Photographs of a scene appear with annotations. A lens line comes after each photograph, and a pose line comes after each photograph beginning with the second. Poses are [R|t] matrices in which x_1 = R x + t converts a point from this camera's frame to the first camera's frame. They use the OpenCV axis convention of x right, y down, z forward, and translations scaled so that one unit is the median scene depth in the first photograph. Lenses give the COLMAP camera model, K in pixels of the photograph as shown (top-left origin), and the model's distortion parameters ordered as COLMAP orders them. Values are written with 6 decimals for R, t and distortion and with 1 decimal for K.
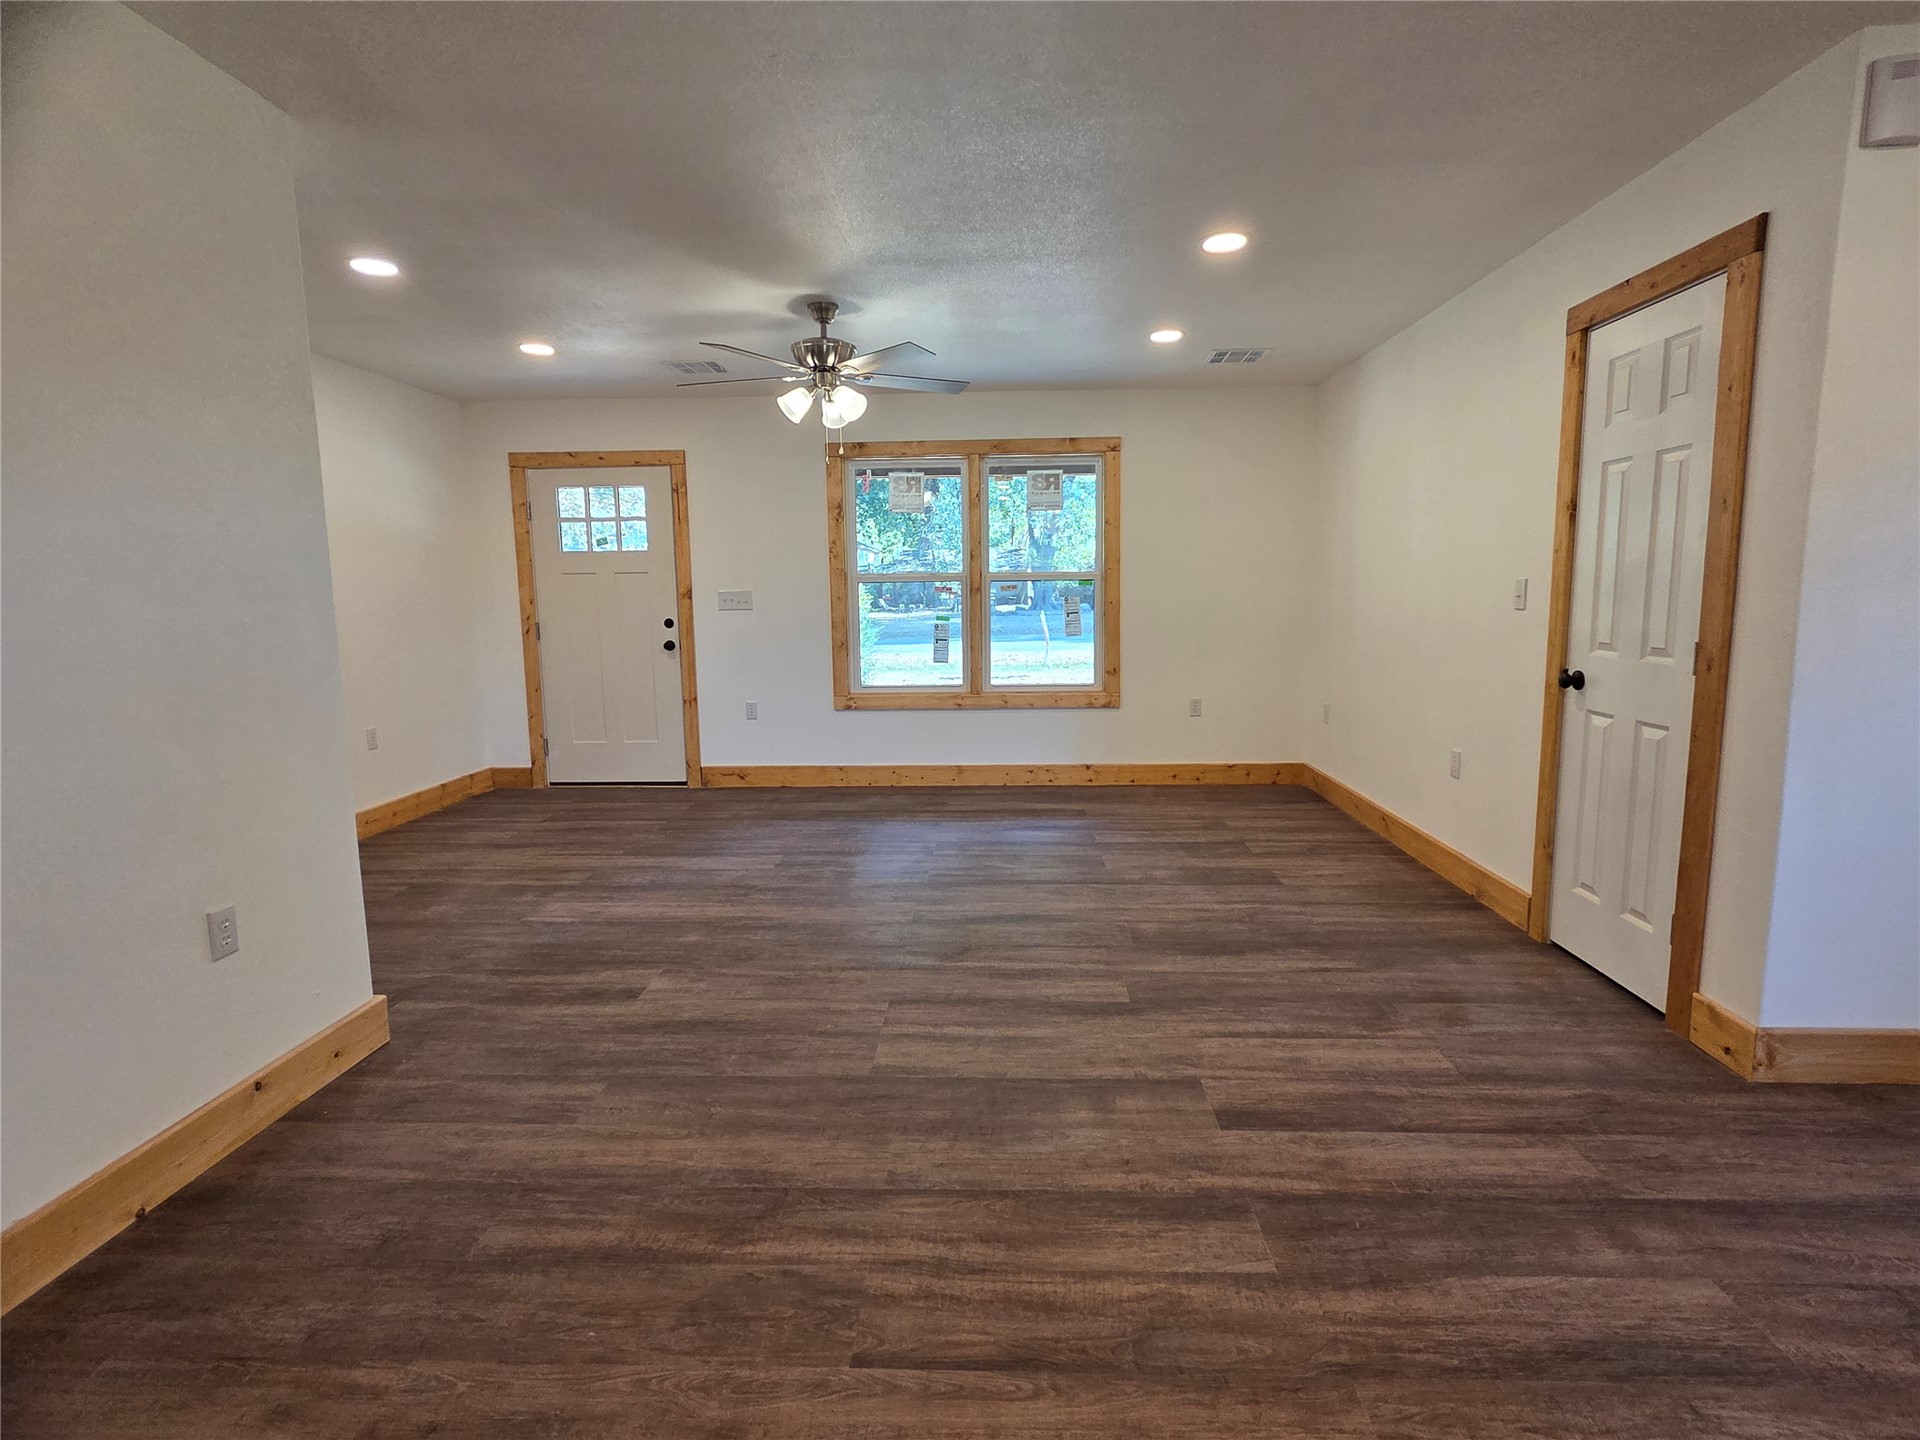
lens RADIAL K [[936.0, 0, 980.4], [0, 936.0, 705.9], [0, 0, 1]] dist [0.004767, -0.000366]
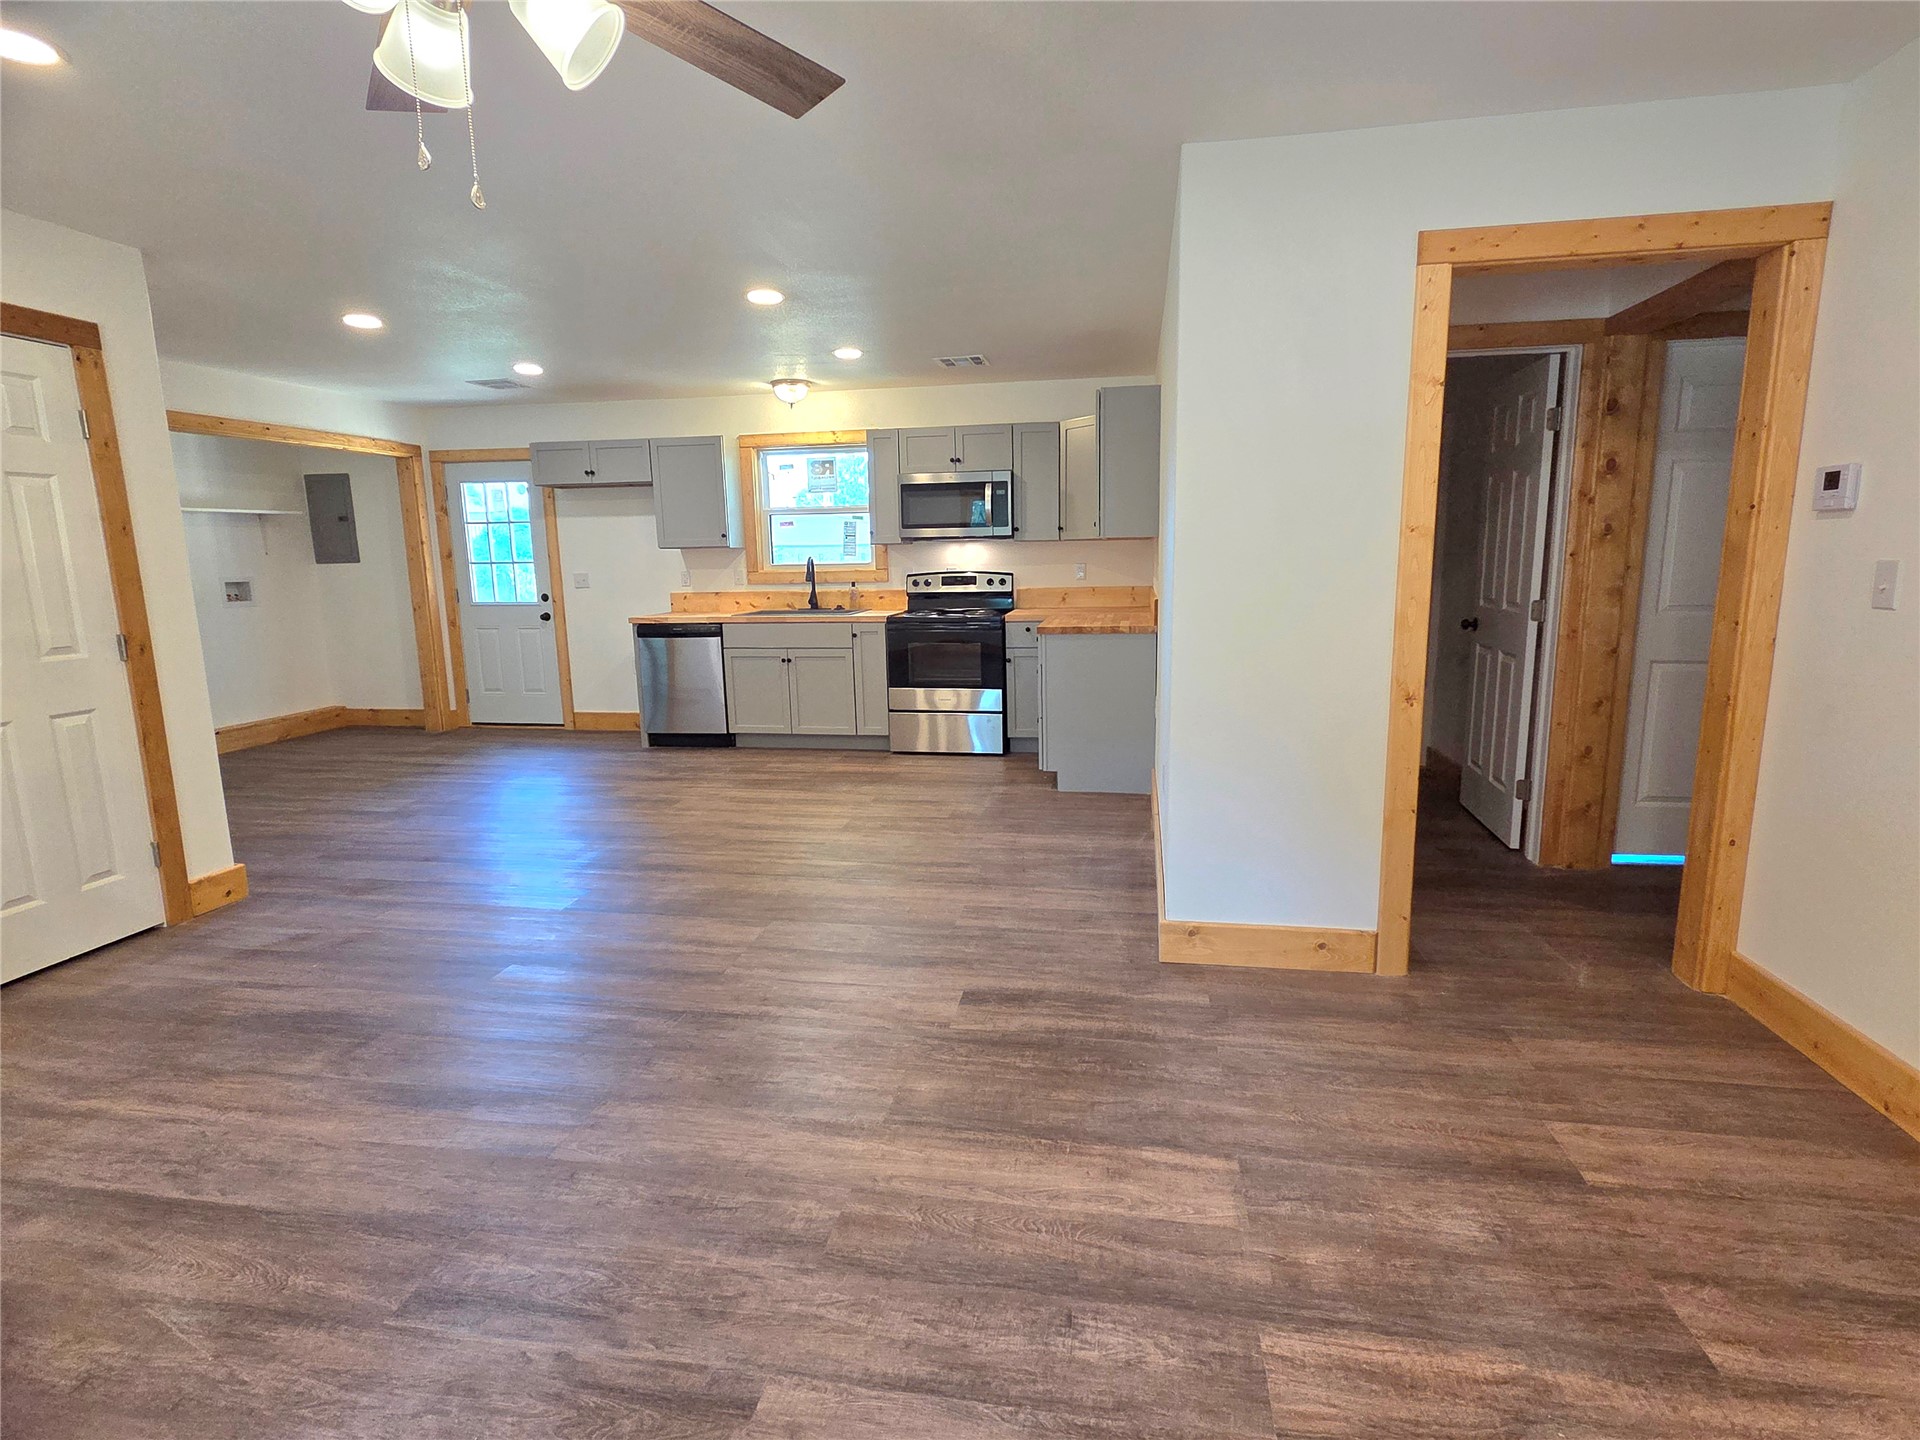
lens RADIAL K [[936.0, 0, 976.7], [0, 936.0, 704.0], [0, 0, 1]] dist [0.004767, -0.000366]
pose [[-0.990429, 0.007245, 0.137833, -0.489615], [0.045844, 0.959195, 0.279004, -0.235442], [-0.130187, 0.282652, -0.950347, 1.744247]]
